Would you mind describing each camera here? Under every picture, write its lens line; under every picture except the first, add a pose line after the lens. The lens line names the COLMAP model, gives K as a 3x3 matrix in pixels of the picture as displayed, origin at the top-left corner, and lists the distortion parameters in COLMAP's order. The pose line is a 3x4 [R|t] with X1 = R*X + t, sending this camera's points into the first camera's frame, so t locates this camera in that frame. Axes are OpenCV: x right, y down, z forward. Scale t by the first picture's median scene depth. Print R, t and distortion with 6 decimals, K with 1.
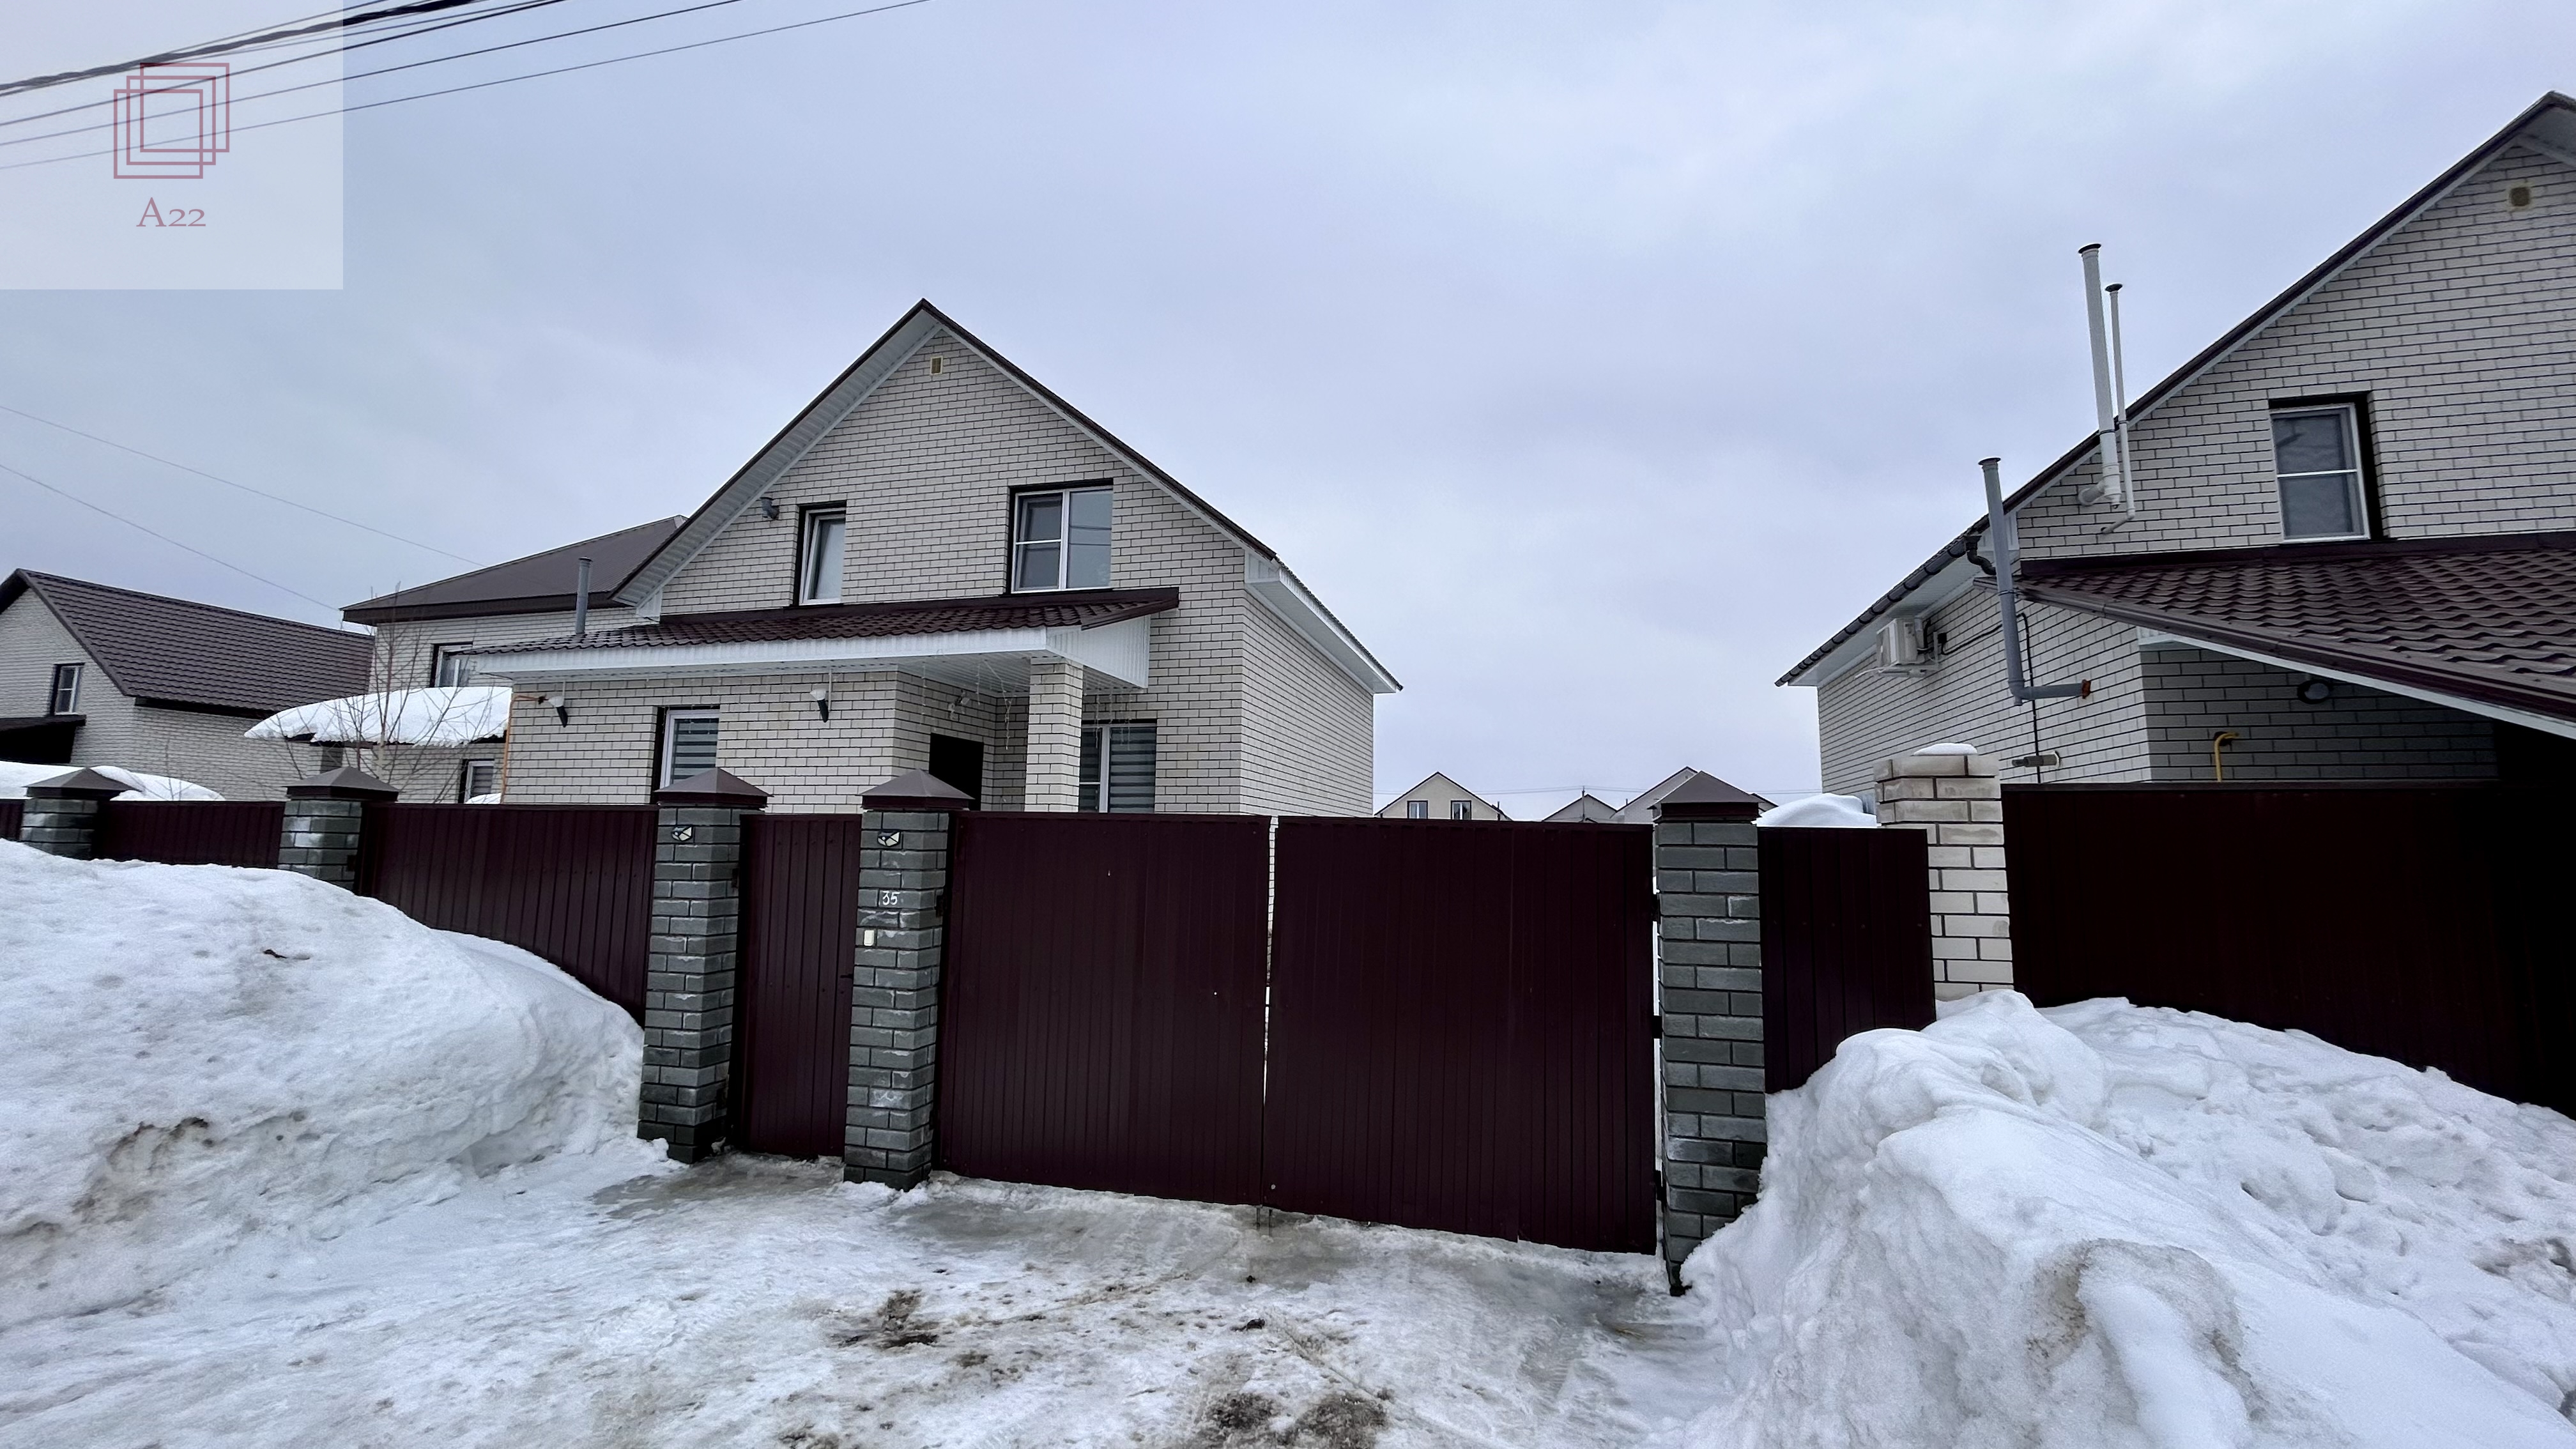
lens RADIAL K [[1039.1, 0, 1291.7], [0, 1039.1, 728.7], [0, 0, 1]] dist [0.011157, -0.008170]
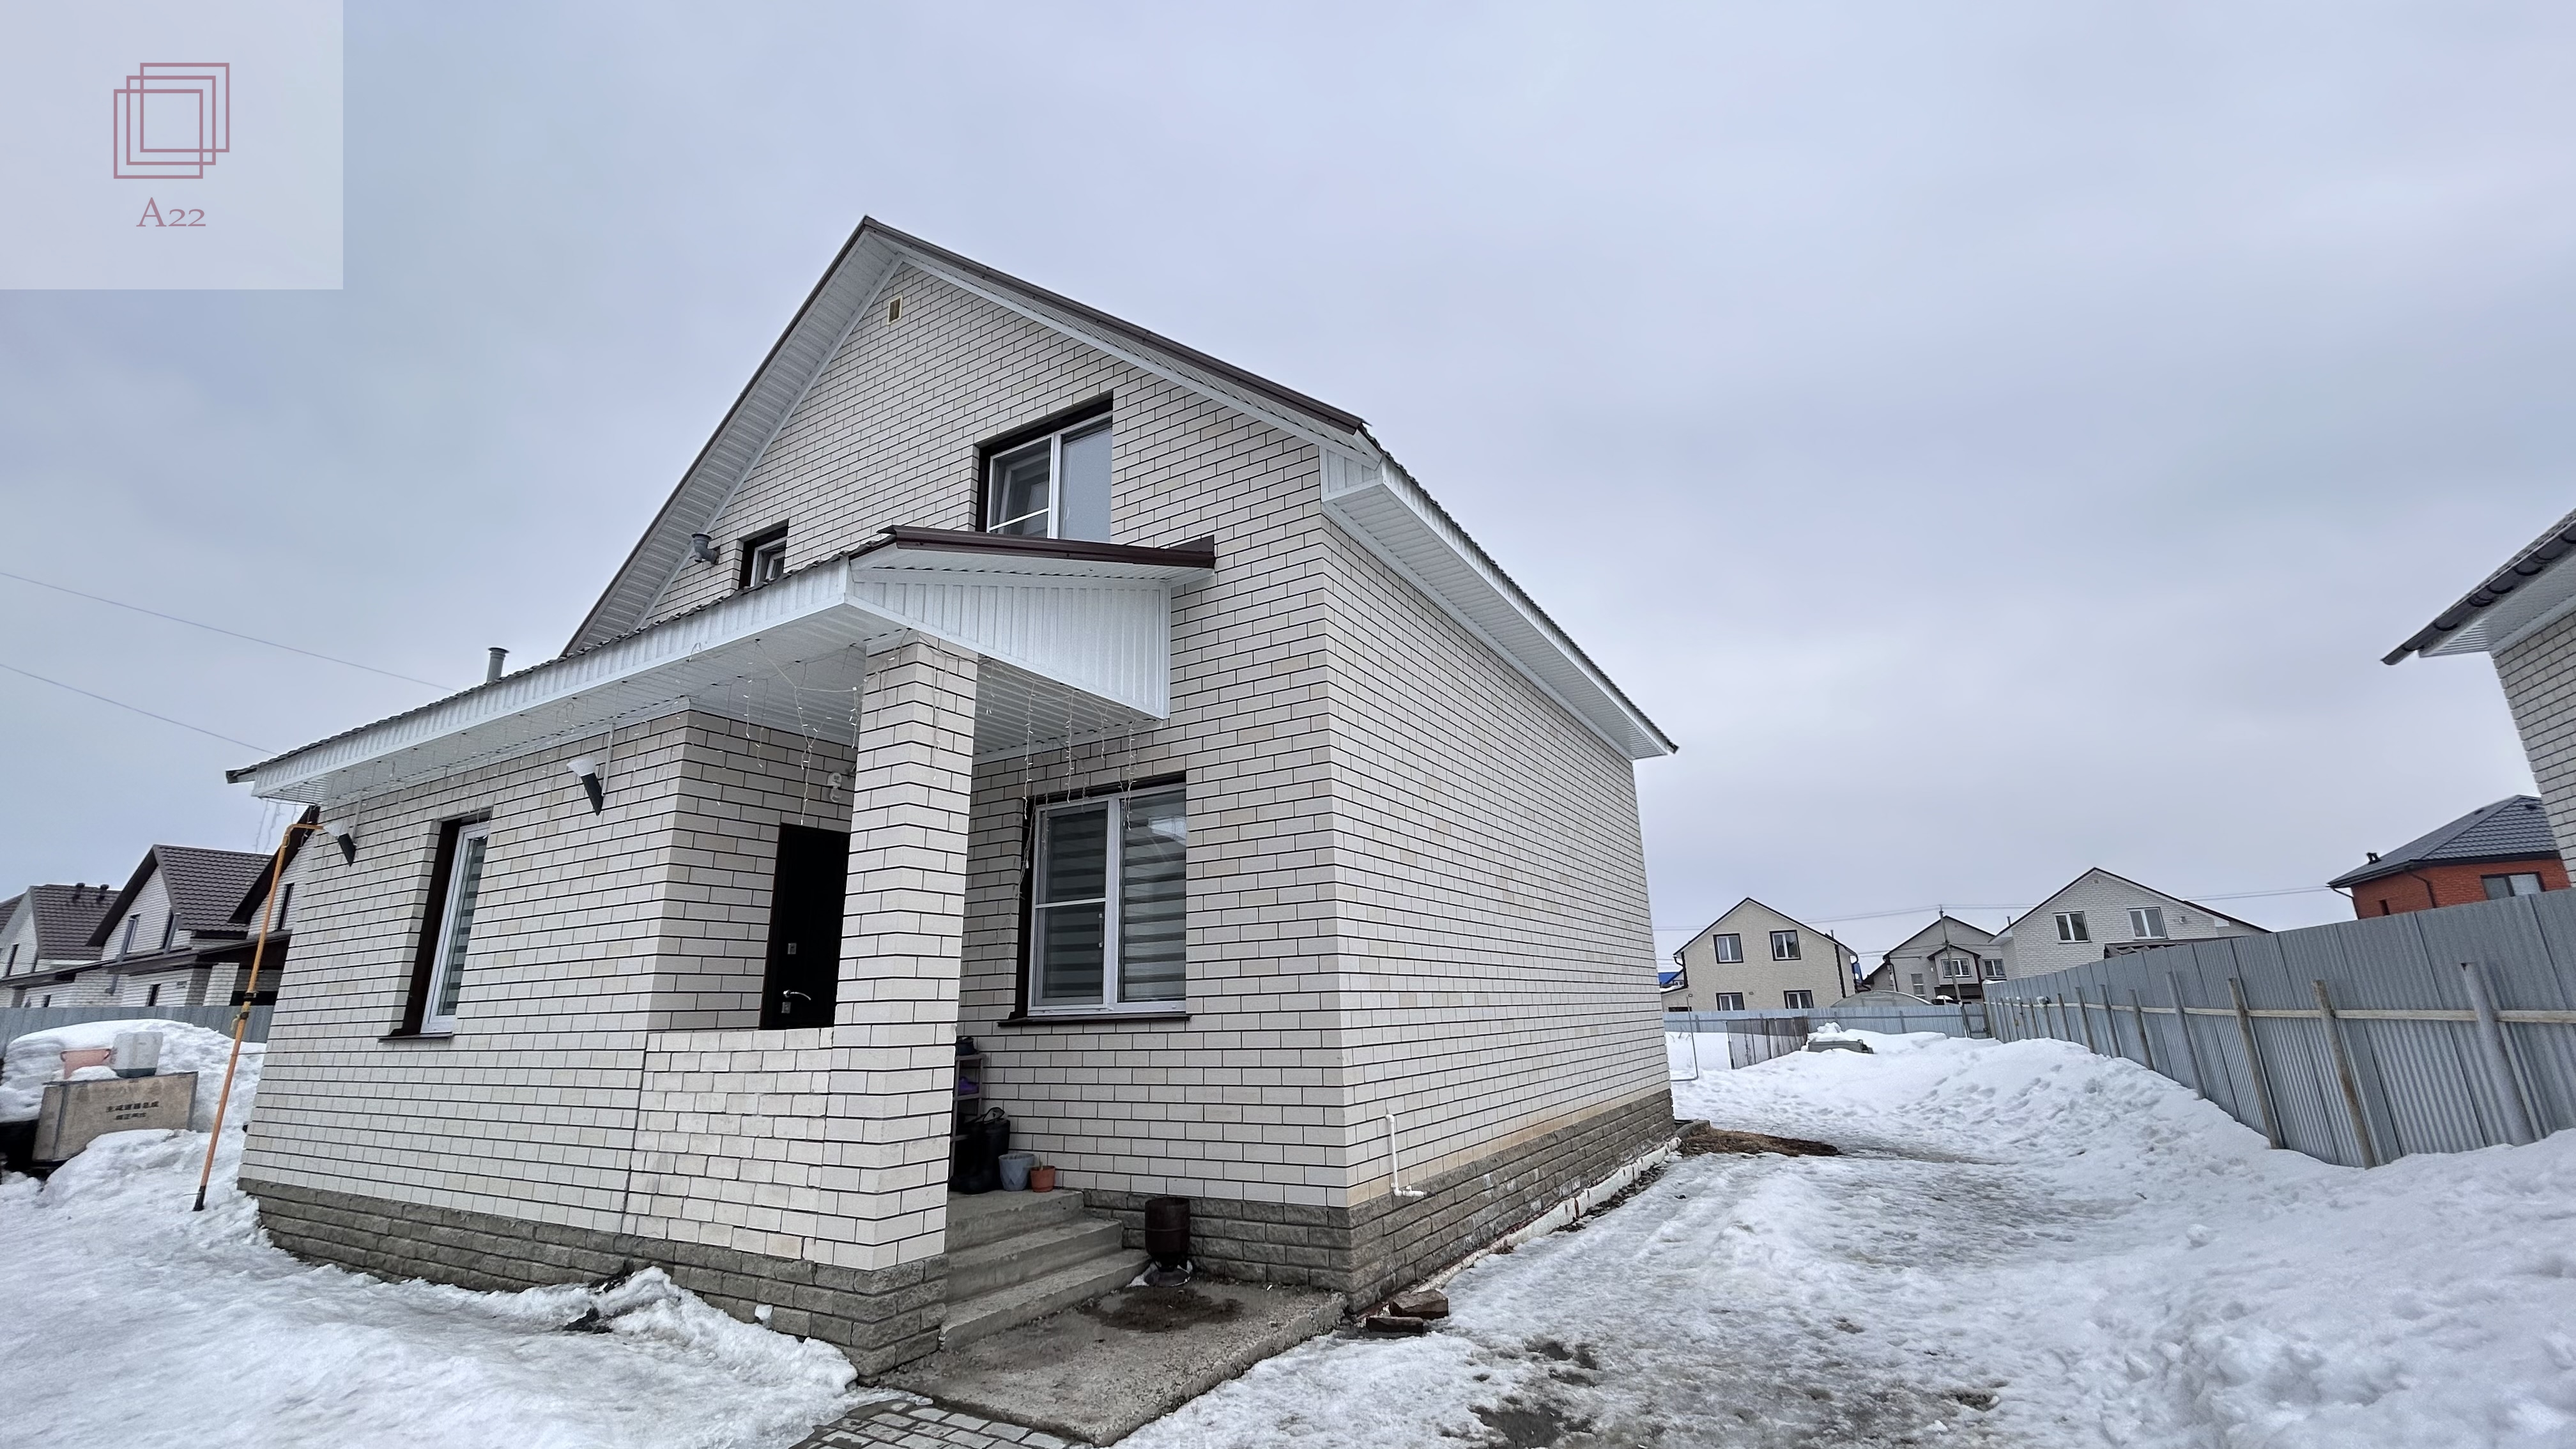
lens RADIAL K [[1039.1, 0, 1291.7], [0, 1039.1, 728.7], [0, 0, 1]] dist [0.011157, -0.008170]
pose [[0.962160, -0.107740, -0.250279, 0.059901], [0.070373, 0.985601, -0.153745, 0.054710], [0.263240, 0.130314, 0.955889, 0.483161]]
